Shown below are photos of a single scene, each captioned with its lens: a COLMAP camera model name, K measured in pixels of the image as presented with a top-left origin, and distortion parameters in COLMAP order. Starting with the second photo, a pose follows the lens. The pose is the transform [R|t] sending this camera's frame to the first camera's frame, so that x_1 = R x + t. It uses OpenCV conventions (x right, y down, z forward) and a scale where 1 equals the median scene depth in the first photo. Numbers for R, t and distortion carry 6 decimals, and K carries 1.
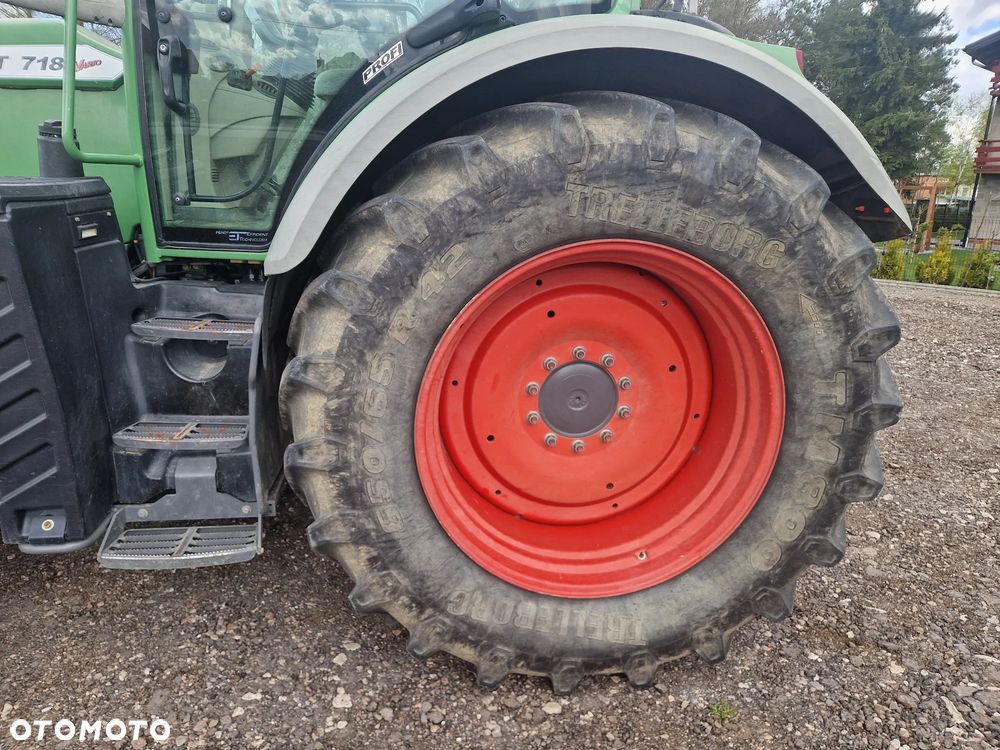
lens RADIAL K [[666.2, 0, 491.0], [0, 666.2, 369.6], [0, 0, 1]] dist [0.077829, -0.062391]
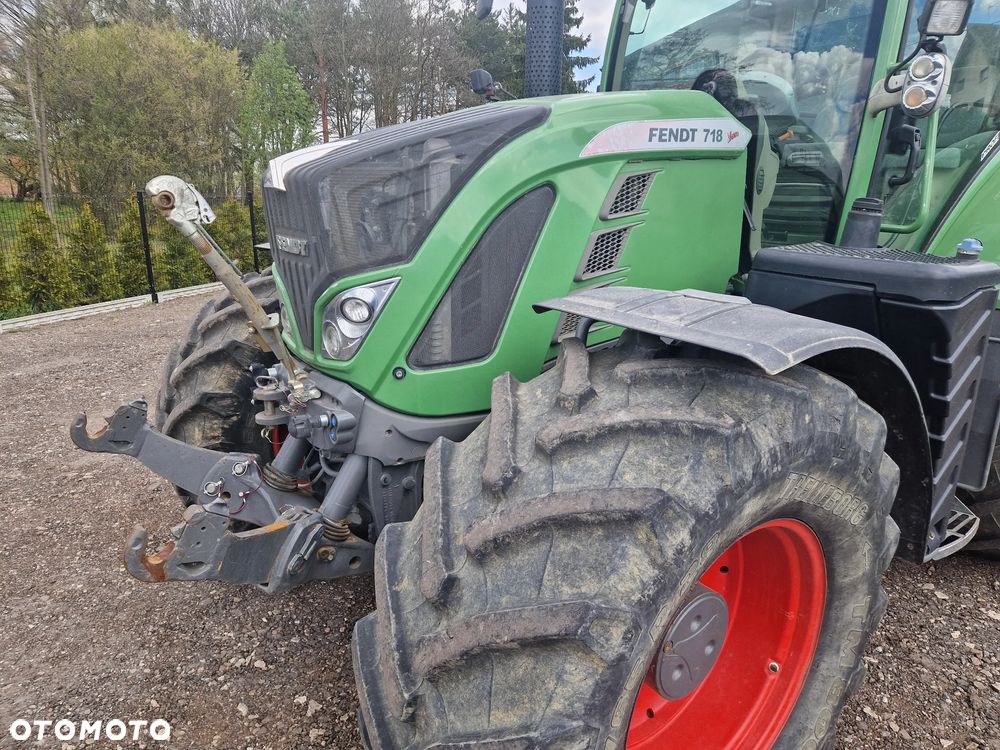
lens RADIAL K [[666.2, 0, 504.3], [0, 666.2, 366.0], [0, 0, 1]] dist [0.077829, -0.062391]
pose [[0.860021, -0.149841, 0.487762, -1.686908], [0.144492, 0.988300, 0.048839, -0.215784], [-0.489373, 0.028475, 0.871610, 0.283687]]
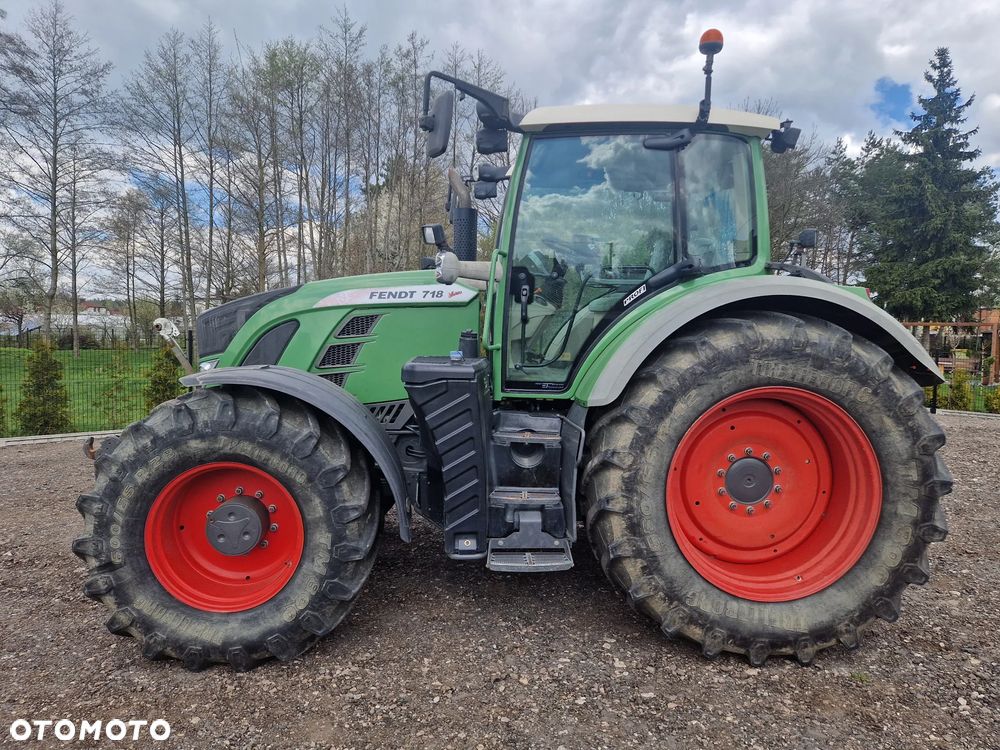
lens RADIAL K [[666.2, 0, 504.0], [0, 666.2, 366.7], [0, 0, 1]] dist [0.077829, -0.062391]
pose [[0.997470, -0.011472, -0.070161, -0.383203], [-0.002781, 0.979844, -0.199746, 0.112159], [0.071038, 0.199436, 0.977333, -0.784186]]
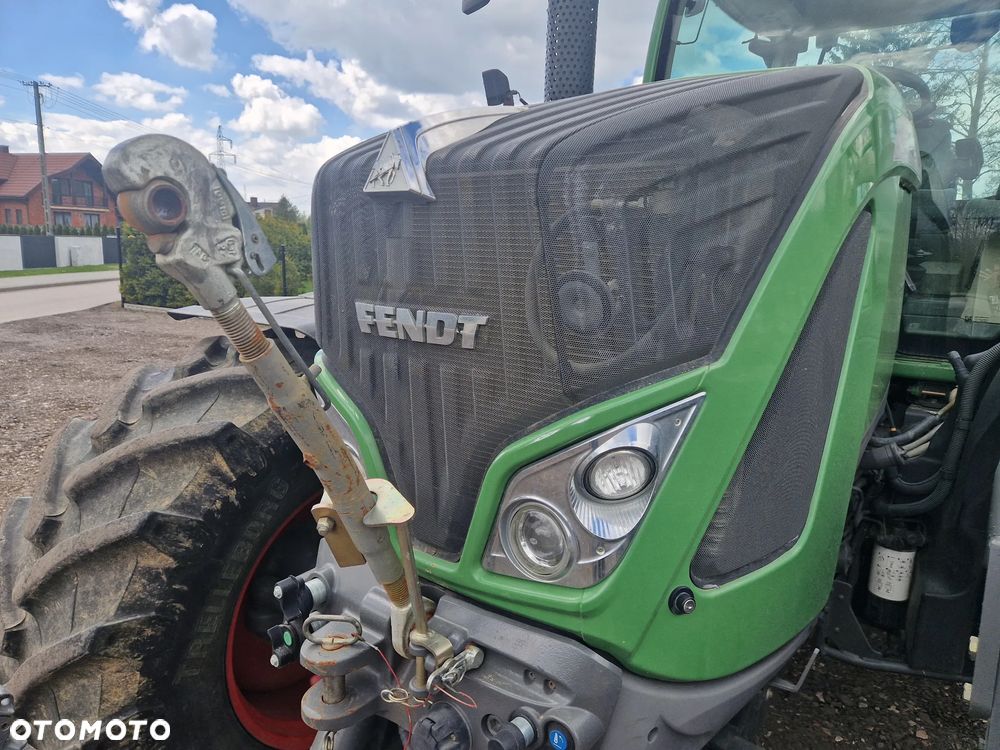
lens RADIAL K [[666.2, 0, 496.7], [0, 666.2, 375.4], [0, 0, 1]] dist [0.077829, -0.062391]
pose [[0.691178, -0.136699, 0.709638, -1.720456], [0.184478, 0.982789, 0.009638, -0.341995], [-0.698742, 0.124251, 0.704500, 0.910983]]
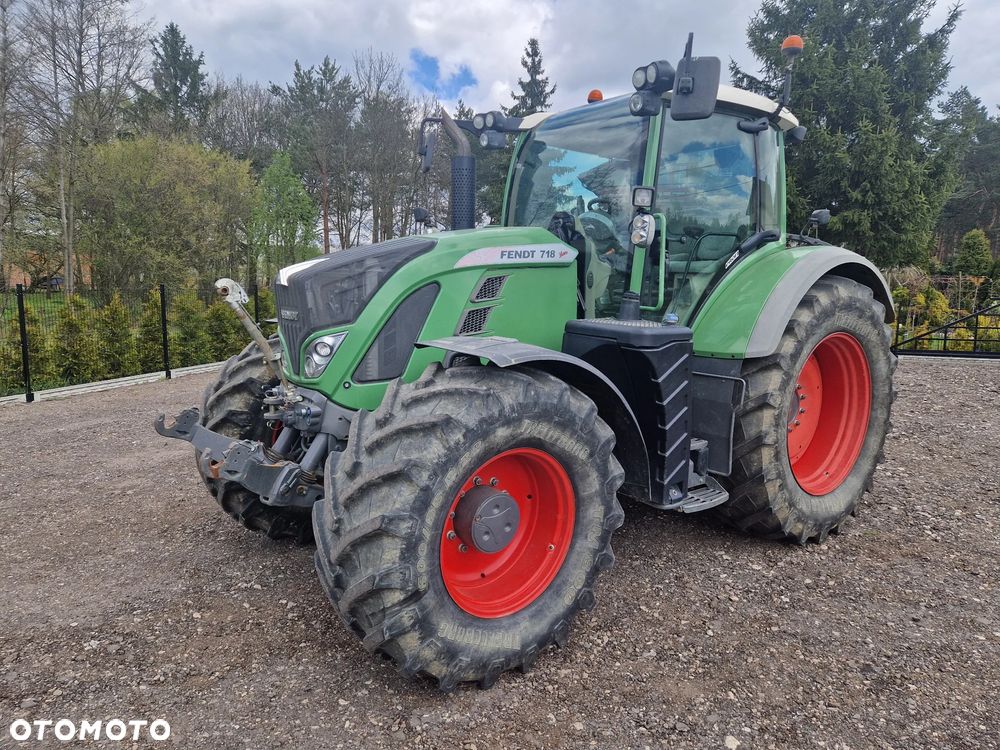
lens RADIAL K [[666.2, 0, 502.2], [0, 666.2, 368.9], [0, 0, 1]] dist [0.077829, -0.062391]
pose [[0.858112, -0.085562, 0.506283, -1.861925], [0.143304, 0.986746, -0.076130, -0.045134], [-0.493059, 0.137881, 0.859000, -0.433574]]
